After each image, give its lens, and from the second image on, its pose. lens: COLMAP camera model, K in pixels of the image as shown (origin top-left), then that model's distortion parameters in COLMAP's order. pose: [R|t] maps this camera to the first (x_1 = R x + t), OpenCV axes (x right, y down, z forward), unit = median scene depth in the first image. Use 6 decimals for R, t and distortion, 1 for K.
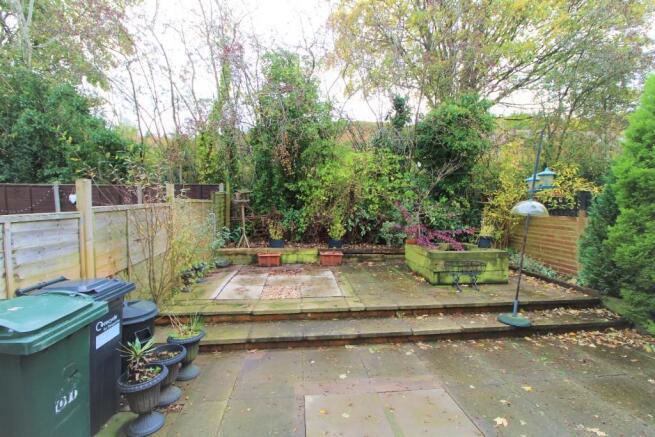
lens RADIAL K [[304.6, 0, 326.8], [0, 304.6, 206.4], [0, 0, 1]] dist [-0.000069, -0.000194]
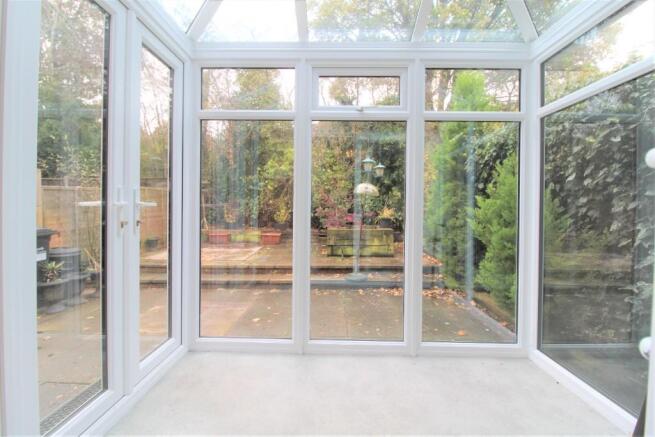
lens RADIAL K [[304.6, 0, 326.8], [0, 304.6, 206.4], [0, 0, 1]] dist [-0.000069, -0.000194]
pose [[0.992855, 0.002143, -0.119308, 0.492578], [-0.002076, 0.999998, 0.000691, 0.058330], [0.119309, -0.000439, 0.992857, -0.213255]]
